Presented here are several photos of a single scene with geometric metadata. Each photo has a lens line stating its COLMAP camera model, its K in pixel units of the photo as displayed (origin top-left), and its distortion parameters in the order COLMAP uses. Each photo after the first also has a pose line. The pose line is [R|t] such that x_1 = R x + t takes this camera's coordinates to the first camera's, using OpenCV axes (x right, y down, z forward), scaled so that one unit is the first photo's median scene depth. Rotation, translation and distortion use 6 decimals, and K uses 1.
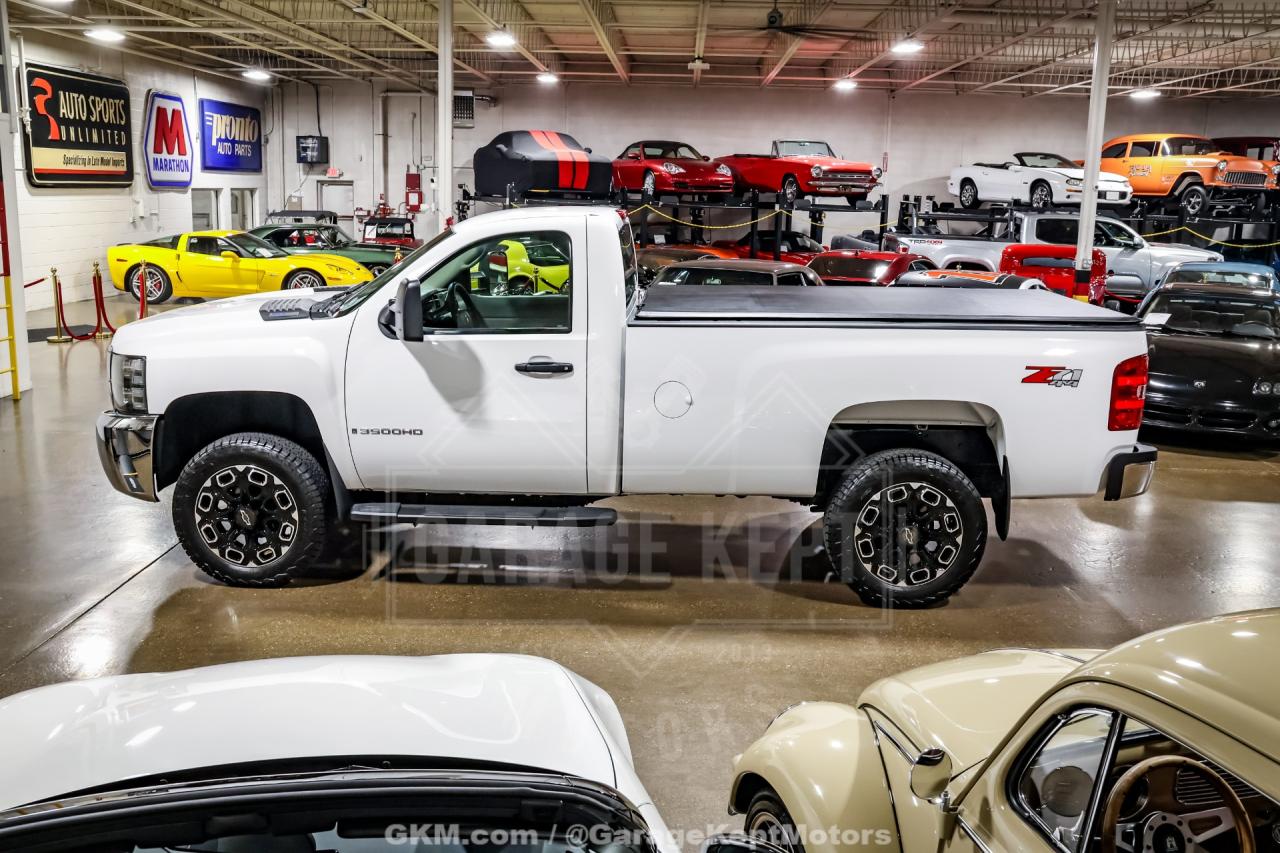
lens RADIAL K [[1164.5, 0, 608.8], [0, 1164.5, 438.9], [0, 0, 1]] dist [-0.038961, 0.000000]
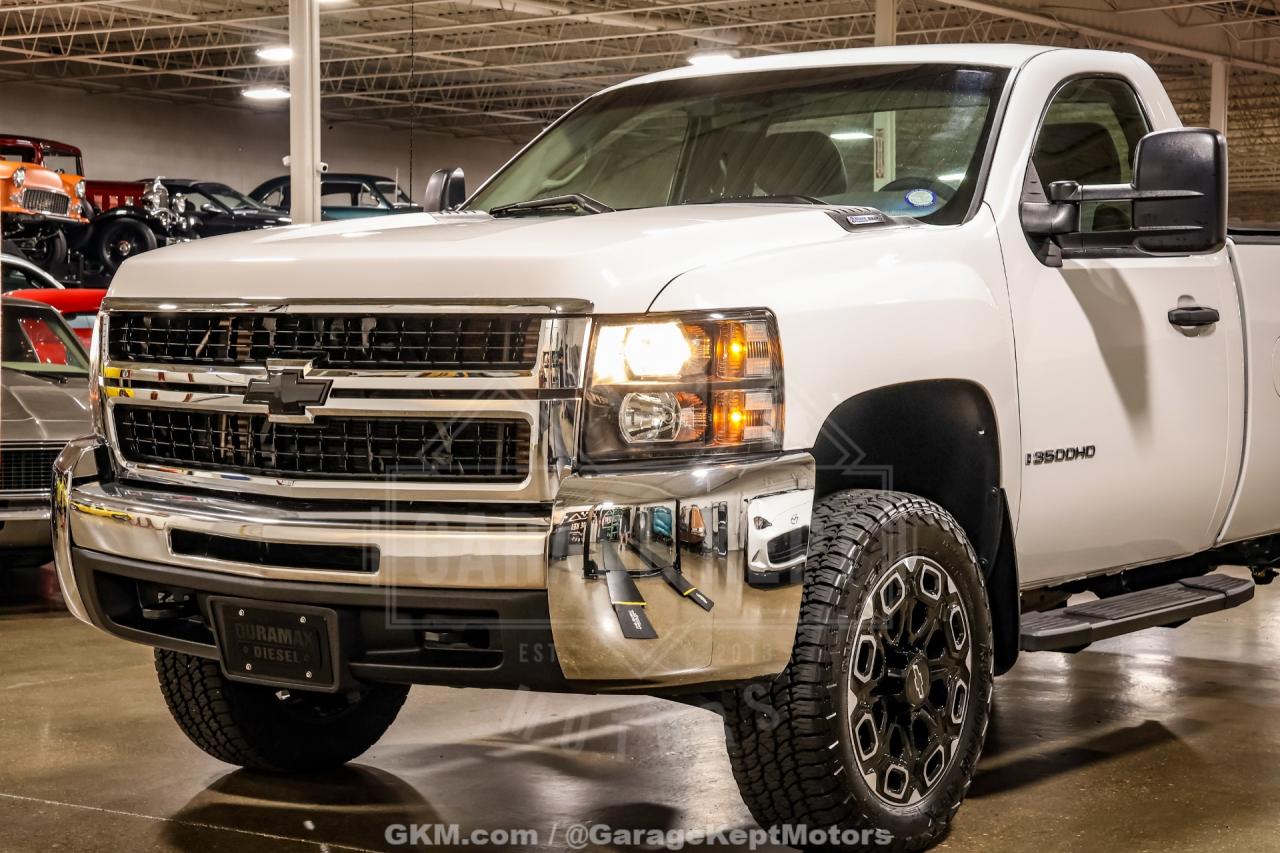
lens RADIAL K [[2331.9, 0, 640.3], [0, 2331.9, 427.9], [0, 0, 1]] dist [0.250883, 0.000000]
pose [[0.549189, -0.050603, 0.834165, -0.290533], [0.178479, 0.982238, -0.057920, 0.002114], [-0.816417, 0.180690, 0.548465, 0.158346]]
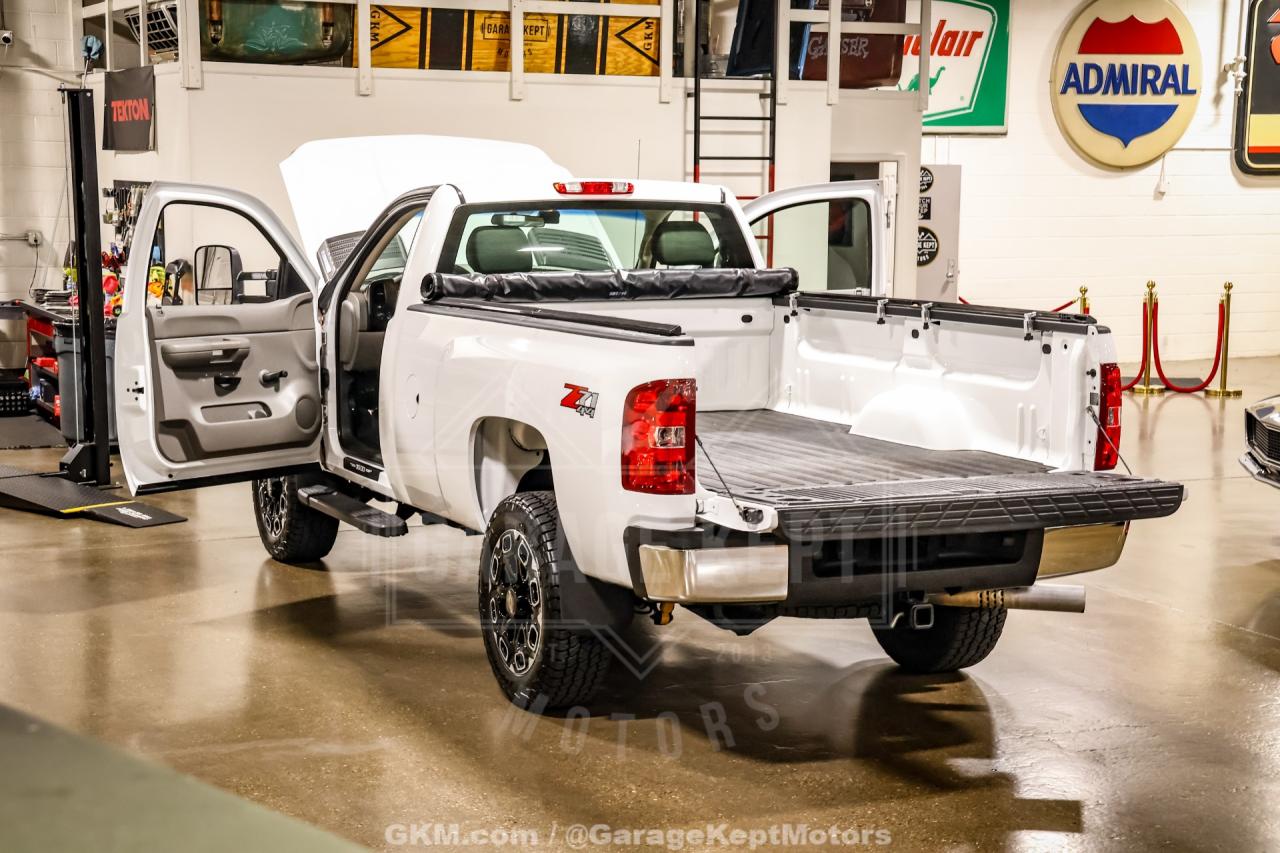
lens RADIAL K [[2151.3, 0, 635.9], [0, 2151.3, 435.2], [0, 0, 1]] dist [0.121219, 0.000000]
pose [[0.463020, 0.094017, -0.881348, 0.393445], [-0.184501, 0.982801, 0.007911, -0.012568], [0.866933, 0.158947, 0.472402, 0.103525]]
